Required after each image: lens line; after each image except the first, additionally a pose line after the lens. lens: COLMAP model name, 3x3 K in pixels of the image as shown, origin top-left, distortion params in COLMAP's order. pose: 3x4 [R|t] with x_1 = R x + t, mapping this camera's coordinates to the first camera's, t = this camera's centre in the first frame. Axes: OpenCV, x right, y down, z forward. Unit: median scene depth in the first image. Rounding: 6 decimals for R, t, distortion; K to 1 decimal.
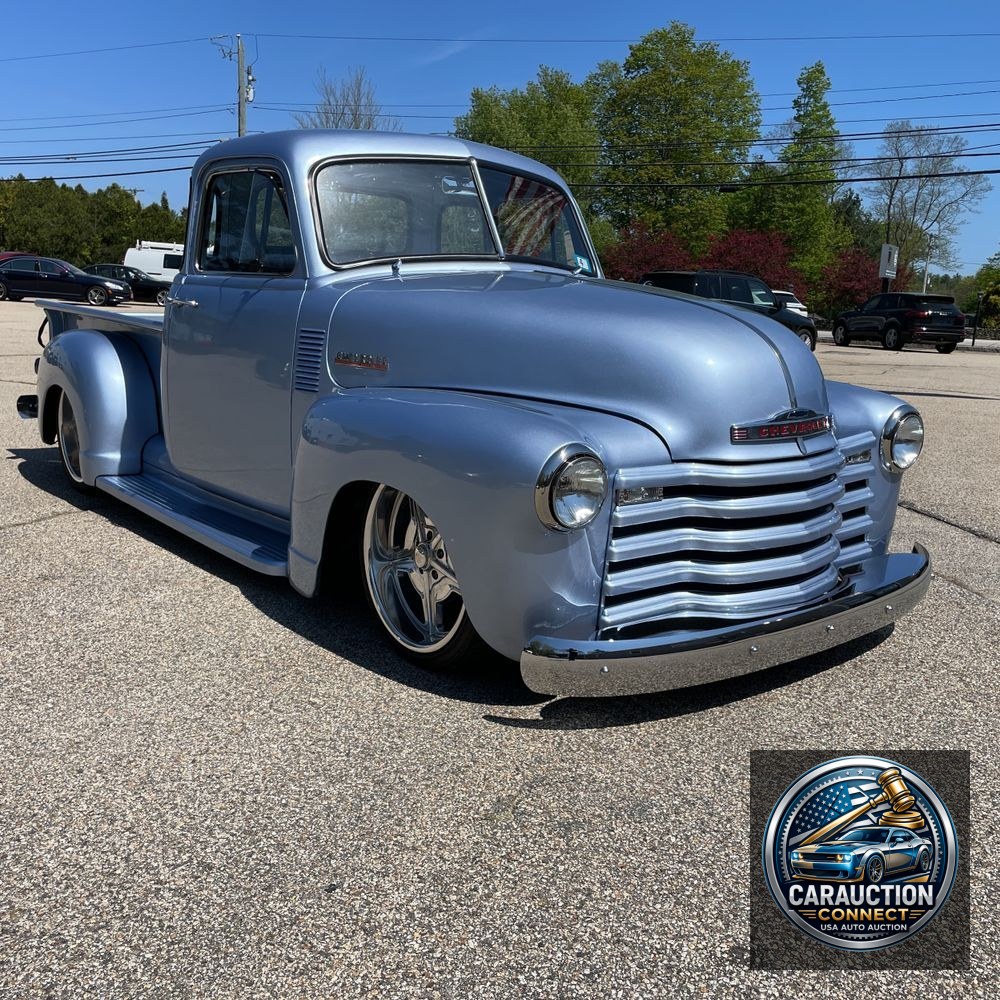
lens RADIAL K [[1029.6, 0, 496.2], [0, 1029.6, 483.4], [0, 0, 1]] dist [0.054888, -0.016978]
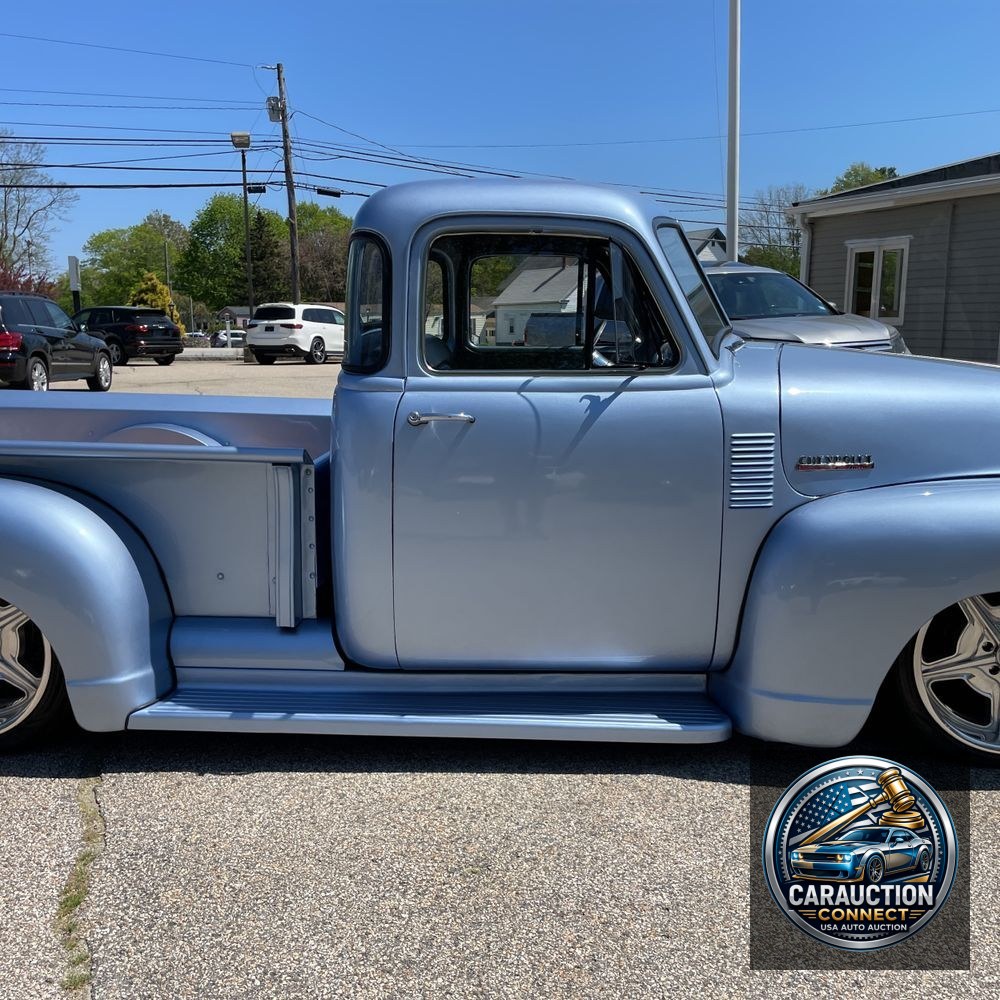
lens RADIAL K [[1030.8, 0, 500.0], [0, 1030.8, 500.0], [0, 0, 1]] dist [0.104292, -0.166723]
pose [[0.673022, -0.171187, 0.719539, -0.118844], [0.164493, 0.983126, 0.080039, -0.025443], [-0.721099, 0.064491, 0.689824, 0.074106]]
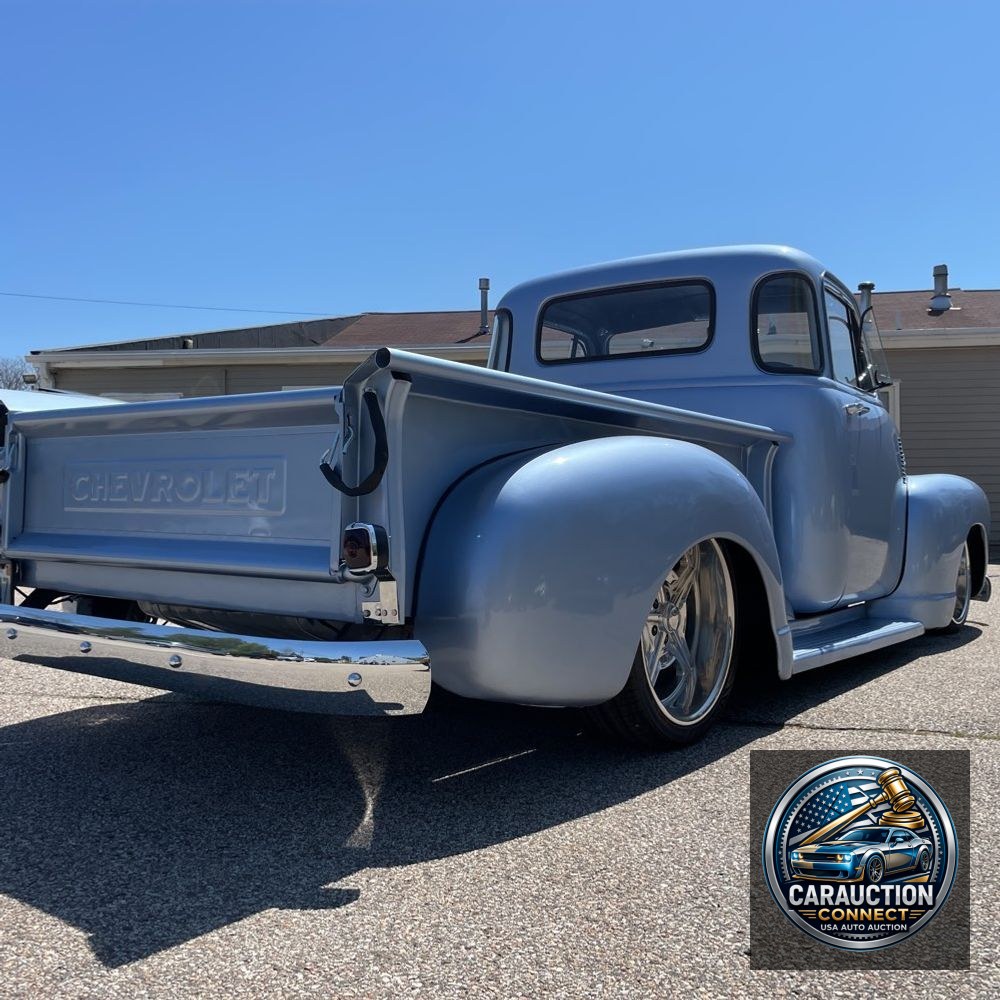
lens RADIAL K [[1023.4, 0, 530.7], [0, 1023.4, 481.5], [0, 0, 1]] dist [0.098008, -0.145387]
pose [[-0.260315, -0.012639, 0.965441, -0.174915], [0.167674, 0.984129, 0.058095, -0.032258], [-0.950853, 0.177002, -0.254064, 0.234971]]
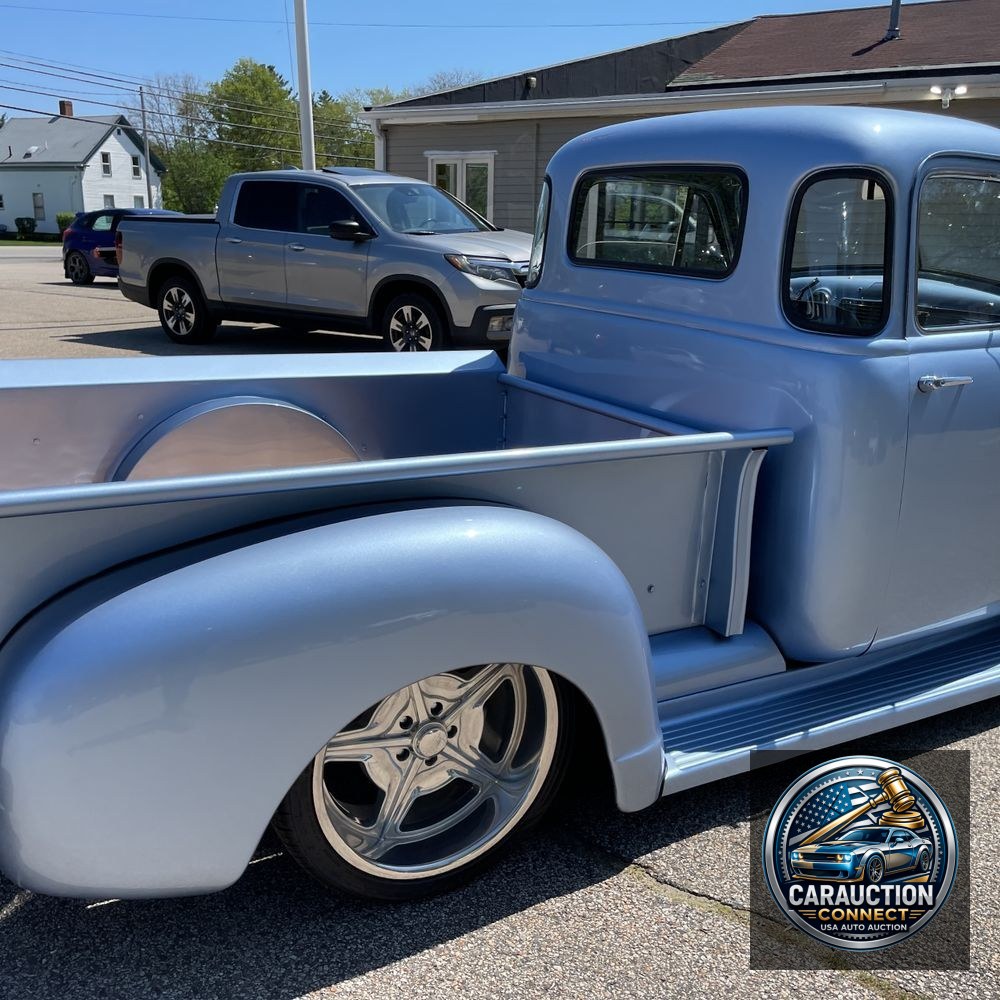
lens RADIAL K [[1030.8, 0, 500.0], [0, 1030.8, 500.0], [0, 0, 1]] dist [0.104292, -0.166723]
pose [[0.170695, -0.293831, 0.940493, -0.147737], [0.167920, 0.949213, 0.266078, -0.048809], [-0.970910, 0.112509, 0.211366, 0.172424]]
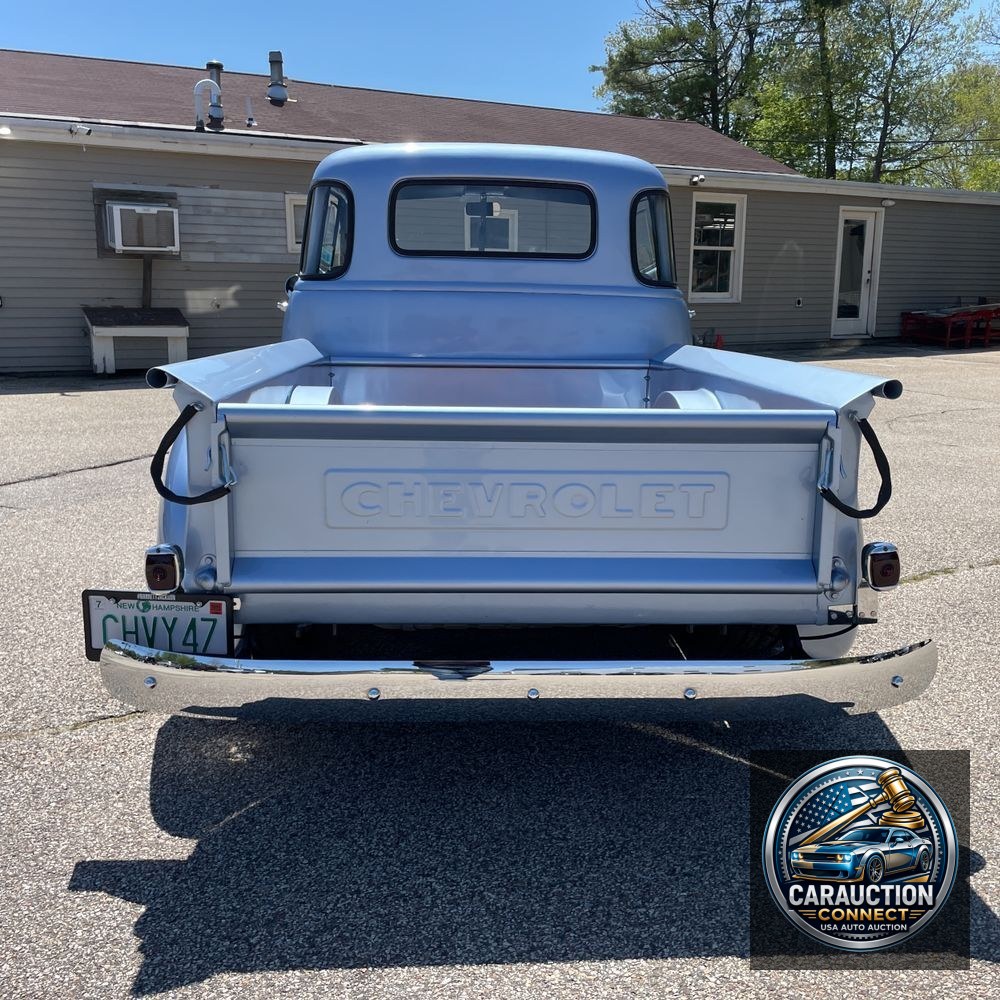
lens RADIAL K [[1027.5, 0, 513.6], [0, 1027.5, 488.9], [0, 0, 1]] dist [0.090292, -0.128887]
pose [[-0.809195, -0.156968, 0.566184, -0.122347], [0.069313, 0.931419, 0.357288, -0.062377], [-0.583437, 0.328359, -0.742820, 0.304454]]
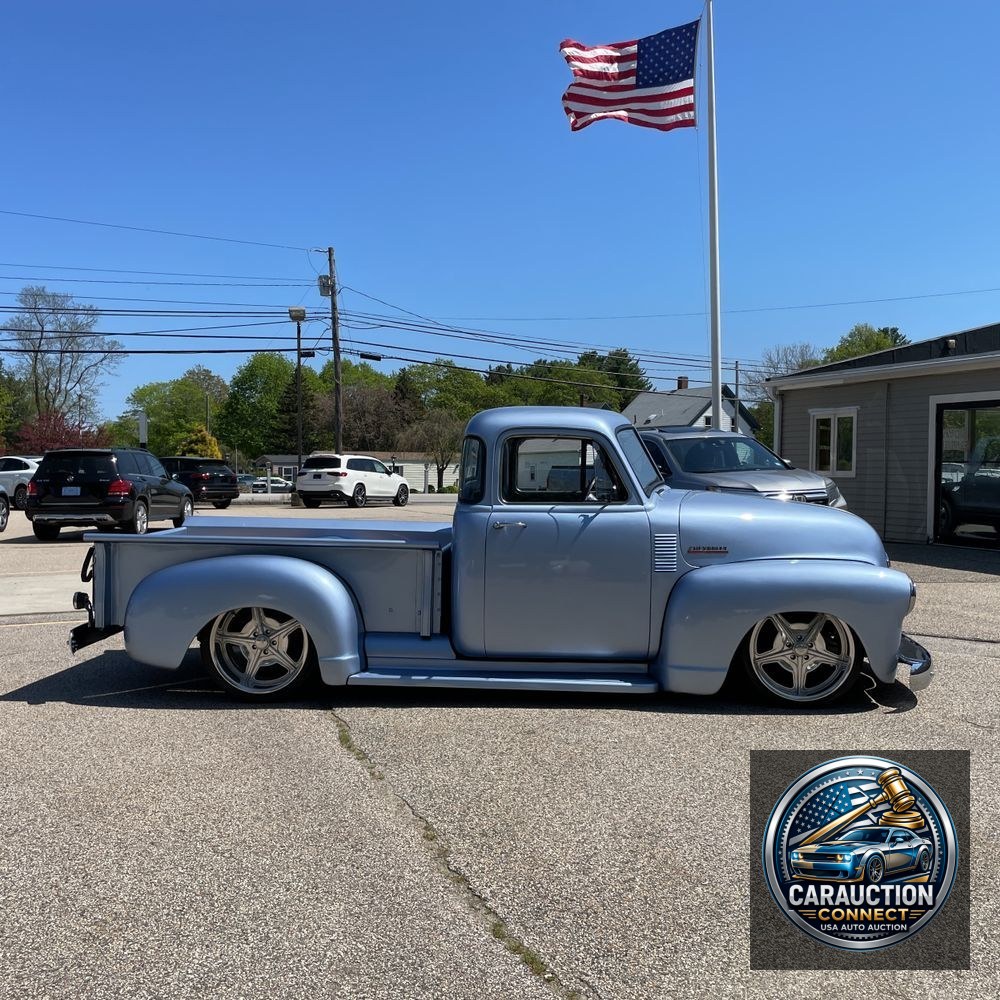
lens RADIAL K [[1030.8, 0, 500.0], [0, 1030.8, 500.0], [0, 0, 1]] dist [0.104292, -0.166723]
pose [[0.687745, -0.065948, 0.722950, -0.200763], [0.159076, 0.985352, -0.061444, -0.018613], [-0.708309, 0.157262, 0.688162, 0.004620]]
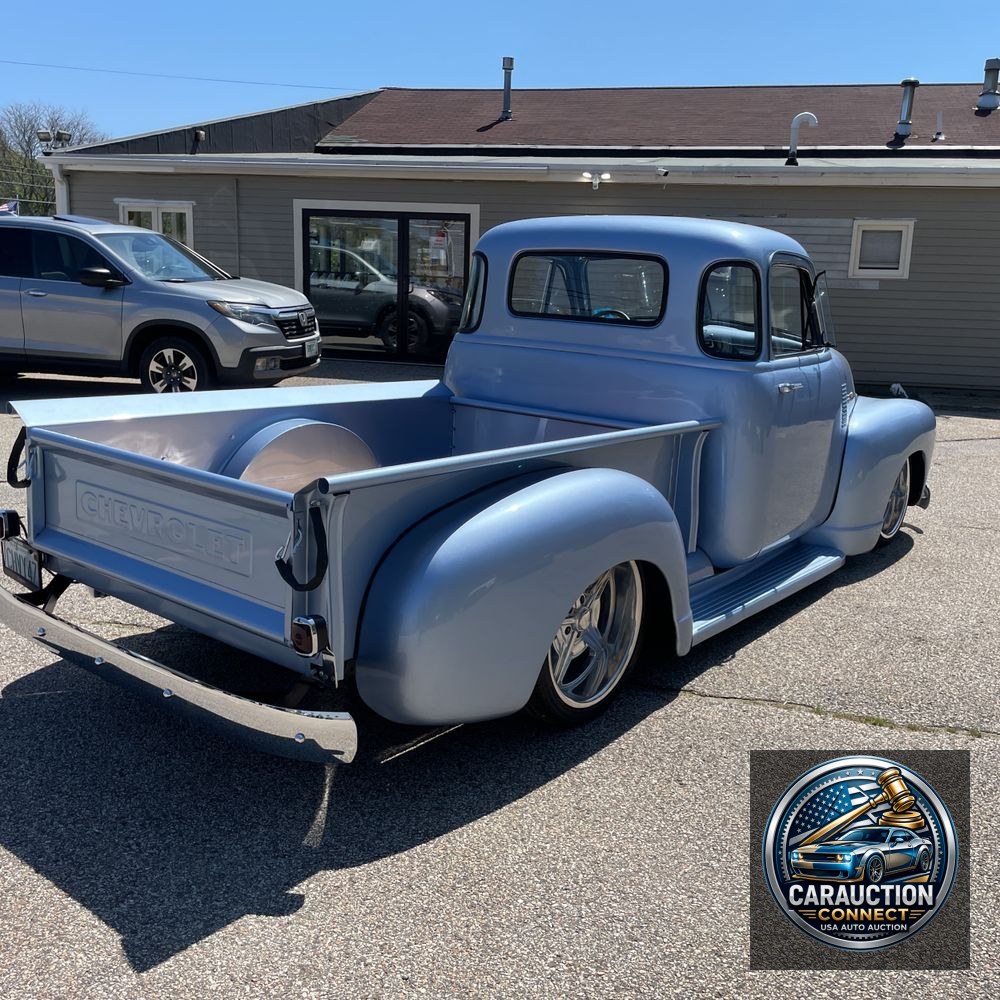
lens RADIAL K [[1023.4, 0, 530.7], [0, 1023.4, 481.5], [0, 0, 1]] dist [0.098008, -0.145387]
pose [[-0.232189, -0.239091, 0.942828, -0.191195], [0.134199, 0.952174, 0.274510, -0.061909], [-0.963369, 0.190265, -0.188998, 0.223976]]
